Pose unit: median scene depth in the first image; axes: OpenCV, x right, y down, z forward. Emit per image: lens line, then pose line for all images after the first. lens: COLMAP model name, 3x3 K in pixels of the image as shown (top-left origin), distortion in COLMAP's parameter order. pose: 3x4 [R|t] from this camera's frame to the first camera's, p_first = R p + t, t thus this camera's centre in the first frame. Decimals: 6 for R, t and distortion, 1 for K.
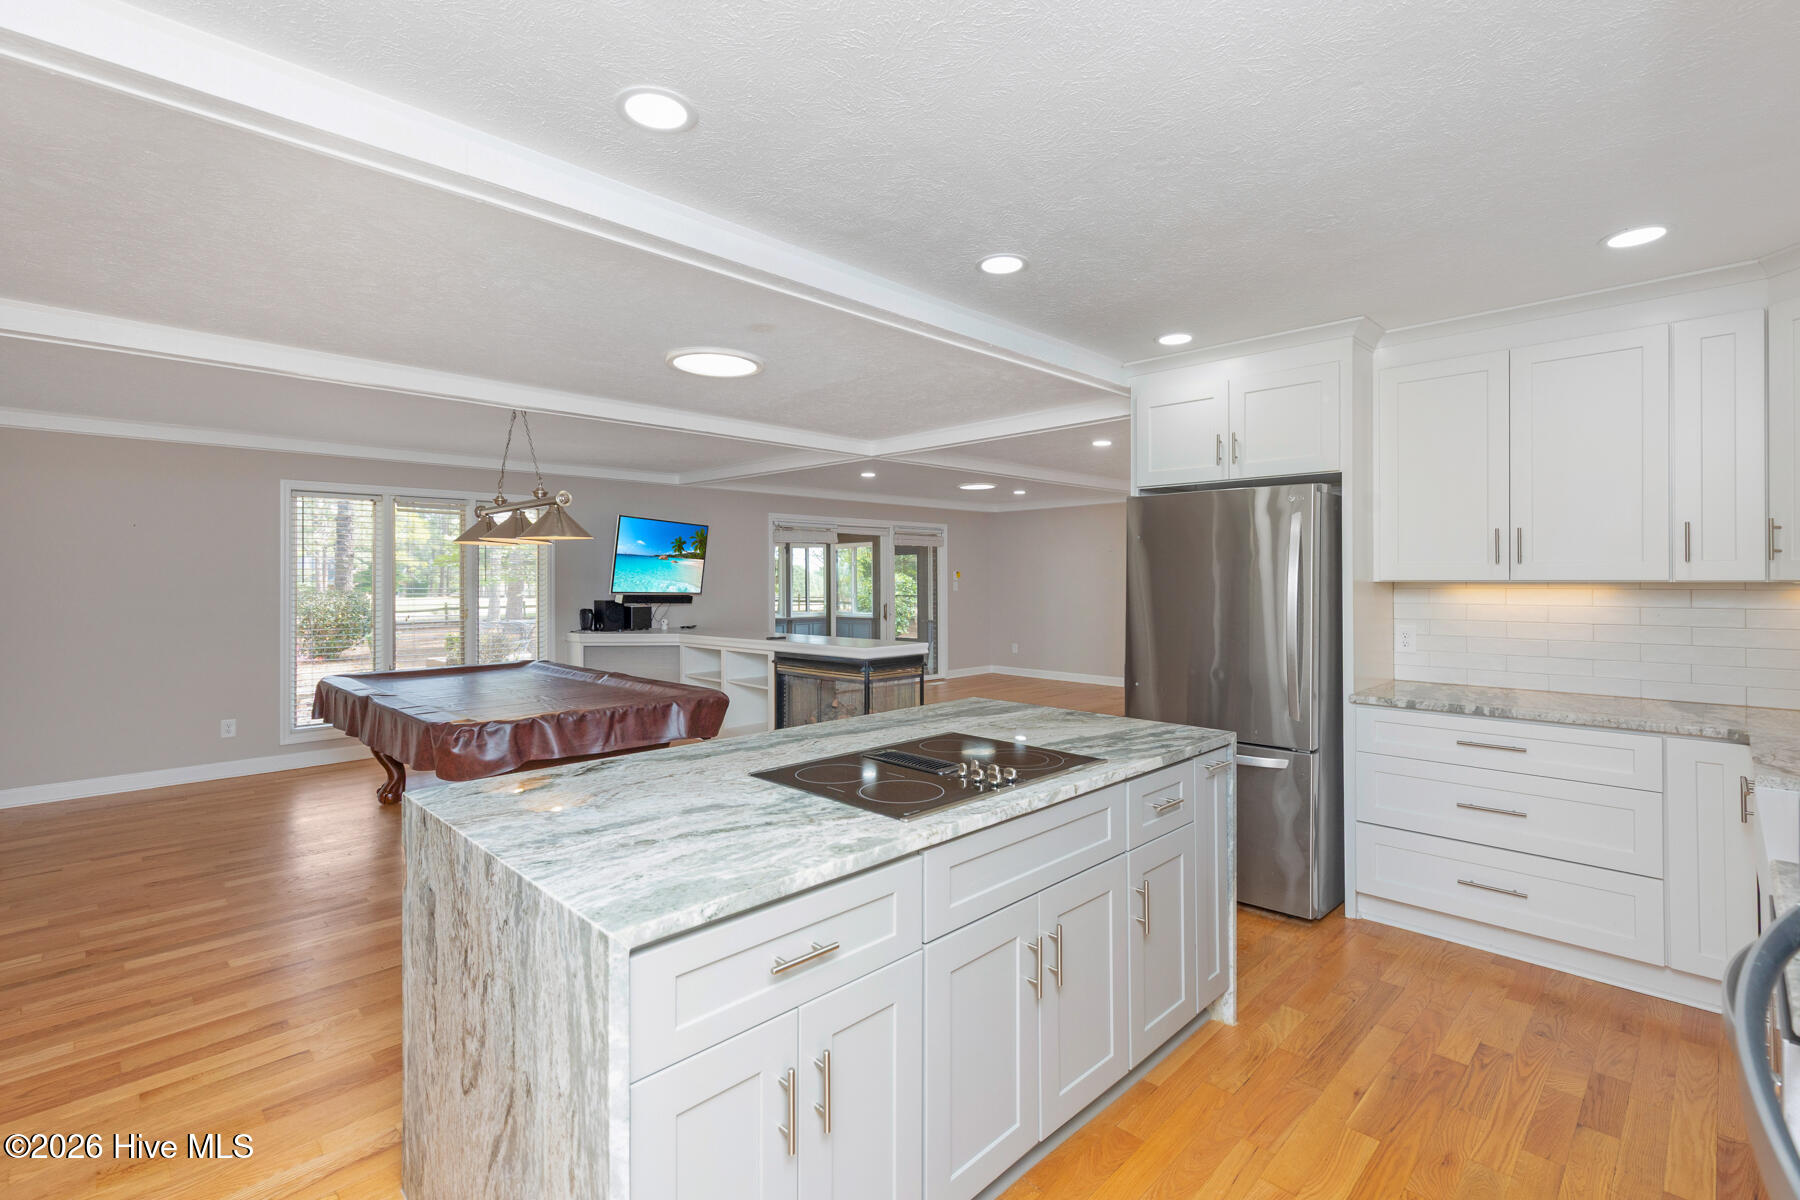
lens RADIAL K [[812.0, 0, 906.5], [0, 812.0, 580.8], [0, 0, 1]] dist [-0.001199, -0.000022]
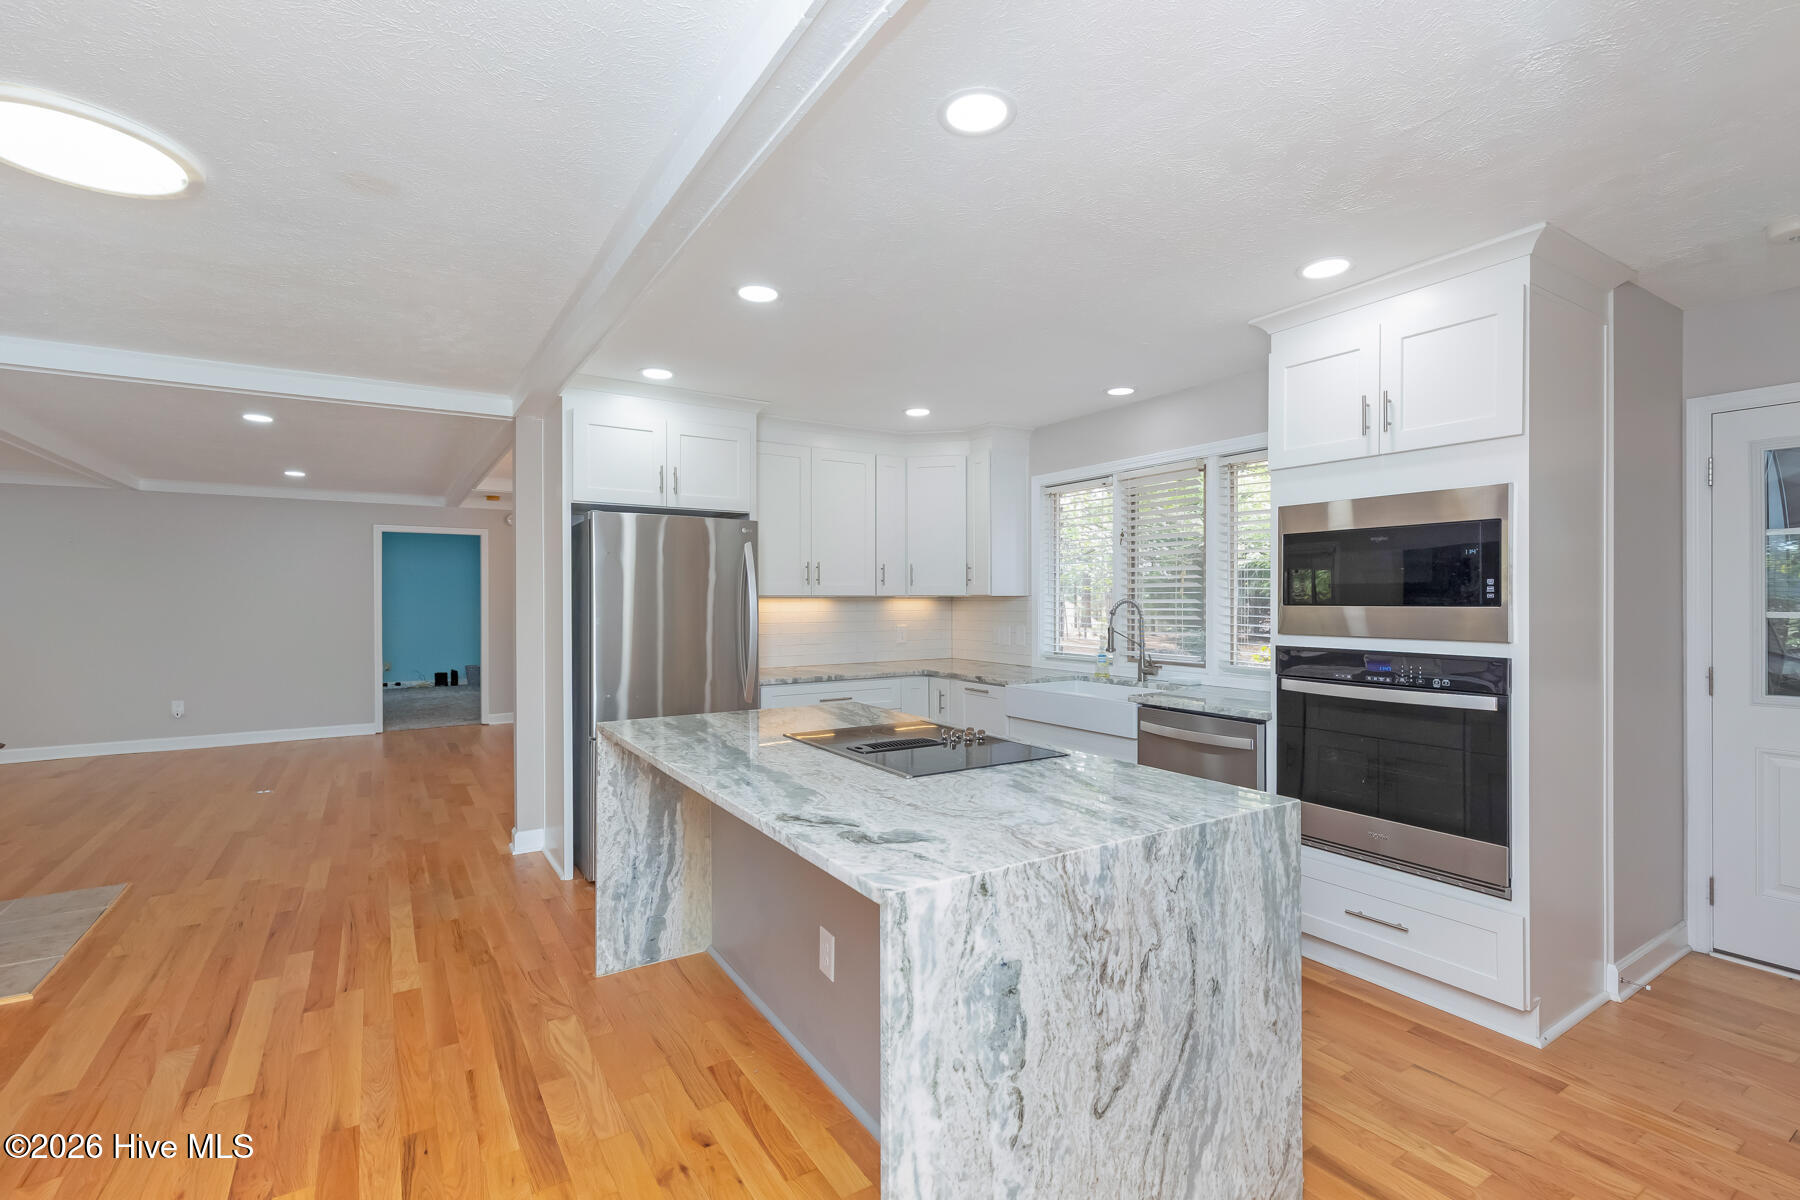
lens RADIAL K [[832.8, 0, 900.0], [0, 832.8, 600.0], [0, 0, 1]] dist [0.016162, -0.000578]
pose [[0.218941, 0.003012, 0.975734, -0.328630], [0.004132, 0.999983, -0.004014, 0.007777], [-0.975729, 0.004910, 0.218925, 0.217990]]
